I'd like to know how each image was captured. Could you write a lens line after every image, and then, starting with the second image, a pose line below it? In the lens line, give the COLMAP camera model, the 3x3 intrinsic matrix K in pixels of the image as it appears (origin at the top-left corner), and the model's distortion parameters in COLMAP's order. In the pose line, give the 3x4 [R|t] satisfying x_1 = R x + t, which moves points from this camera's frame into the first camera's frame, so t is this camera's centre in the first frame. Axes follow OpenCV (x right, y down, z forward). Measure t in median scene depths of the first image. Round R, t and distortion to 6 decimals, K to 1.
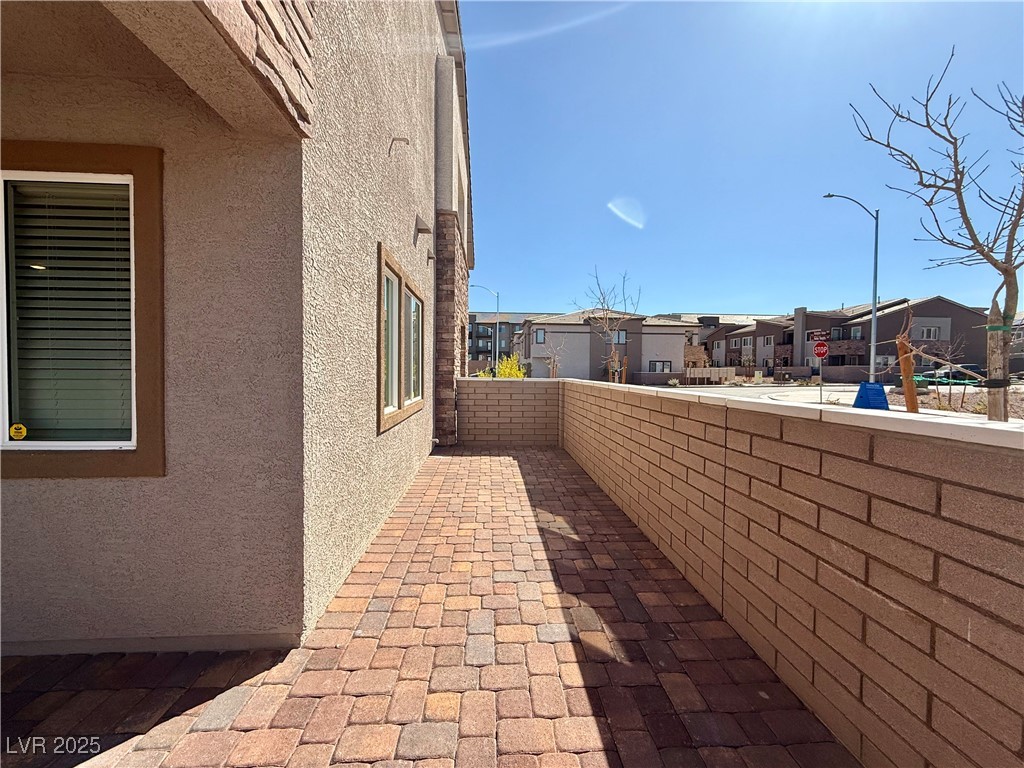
lens RADIAL K [[406.1, 0, 510.2], [0, 406.1, 383.4], [0, 0, 1]] dist [-0.000459, -0.000166]
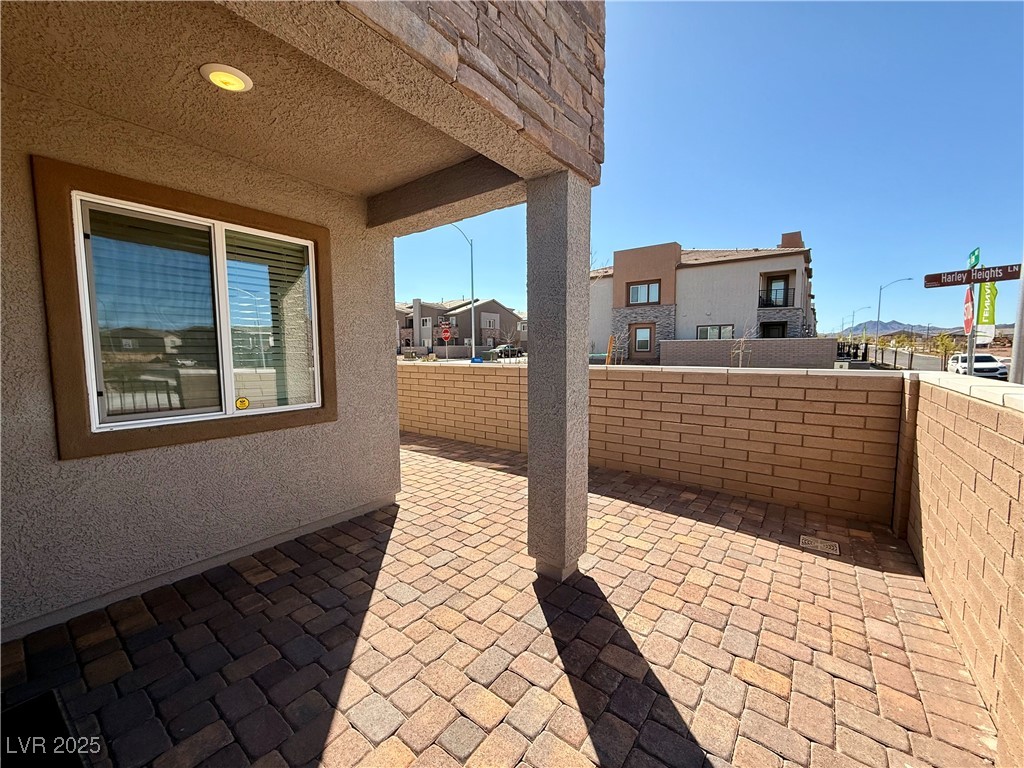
lens RADIAL K [[406.1, 0, 510.2], [0, 406.1, 383.4], [0, 0, 1]] dist [-0.000459, -0.000166]
pose [[0.647314, -0.072750, 0.758744, -0.927809], [0.034891, 0.997219, 0.065848, -0.009392], [-0.761424, -0.016151, 0.648052, -0.378366]]
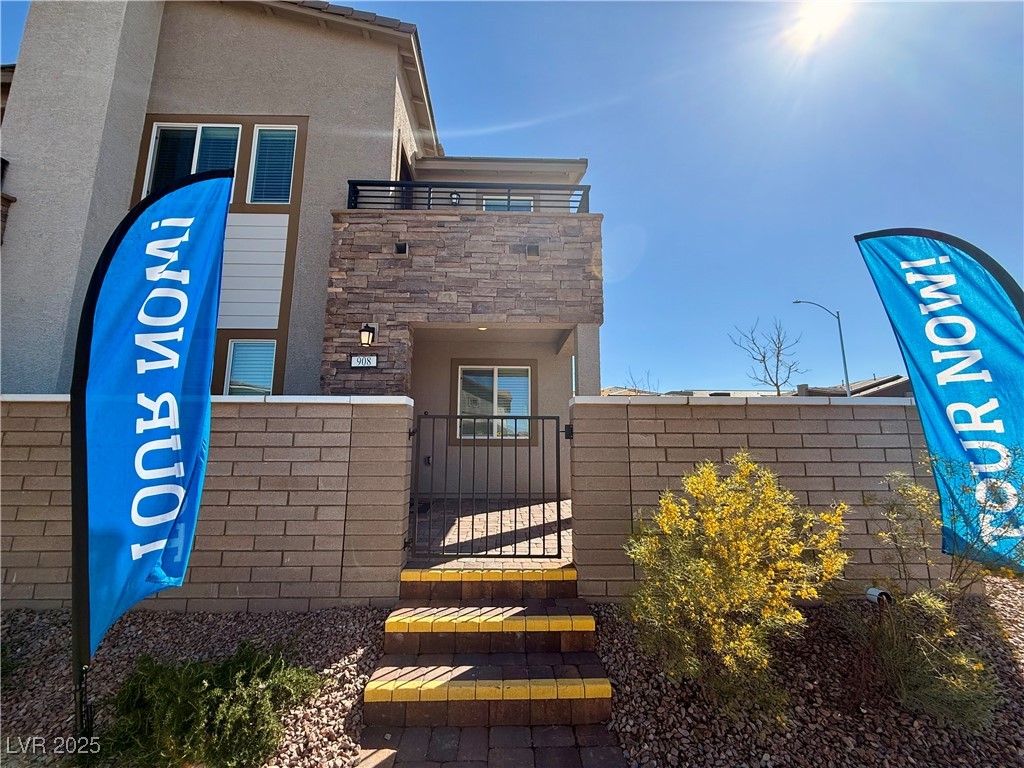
lens RADIAL K [[406.1, 0, 510.2], [0, 406.1, 383.4], [0, 0, 1]] dist [-0.000459, -0.000166]
pose [[0.999457, -0.010442, -0.031247, -0.544954], [0.004351, 0.981974, -0.188968, 0.201217], [0.032657, 0.188729, 0.981486, -1.490045]]
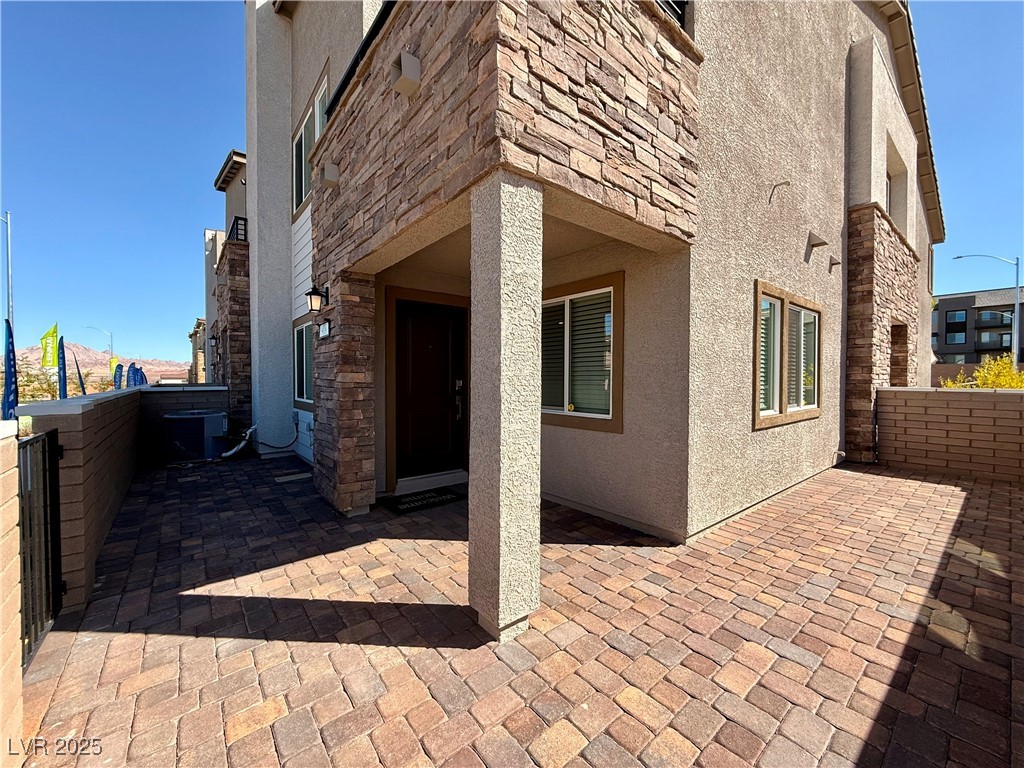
lens RADIAL K [[406.1, 0, 510.2], [0, 406.1, 383.4], [0, 0, 1]] dist [-0.000459, -0.000166]
pose [[0.586248, 0.002827, -0.810127, 0.241597], [-0.020890, 0.999714, -0.011629, 0.009107], [0.809862, 0.023741, 0.586139, -0.340892]]
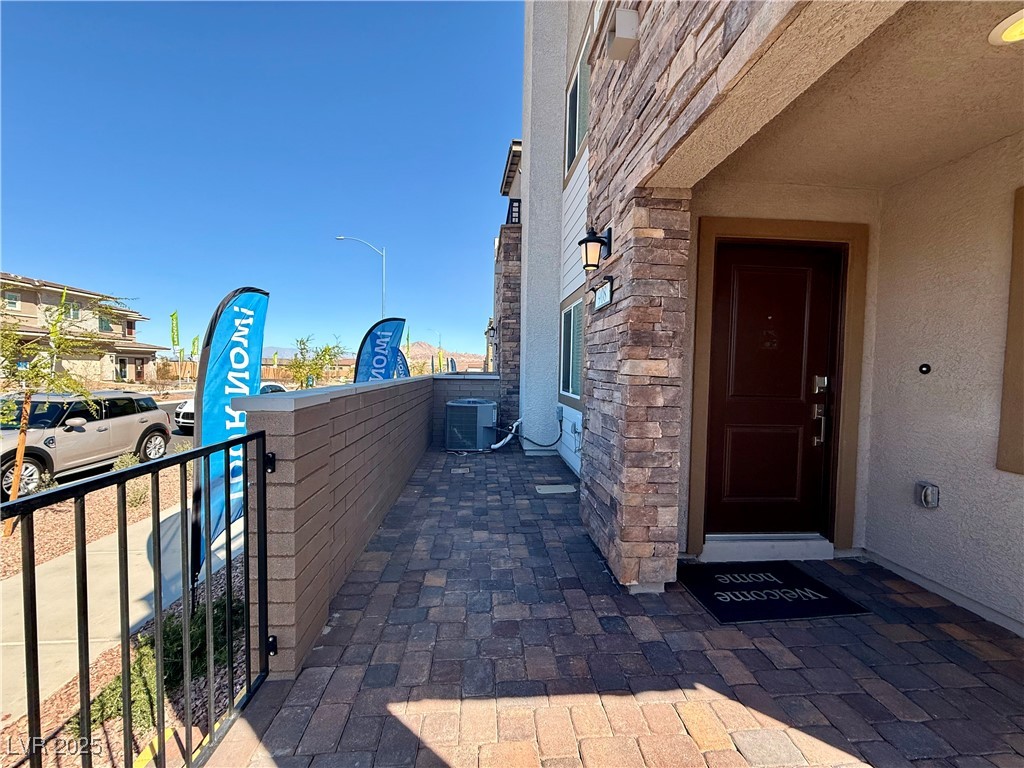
lens RADIAL K [[406.1, 0, 510.2], [0, 406.1, 383.4], [0, 0, 1]] dist [-0.000459, -0.000166]
pose [[0.016688, 0.029982, -0.999411, -0.281910], [-0.050710, 0.998289, 0.029101, 0.006350], [0.998574, 0.050194, 0.018180, -0.269994]]
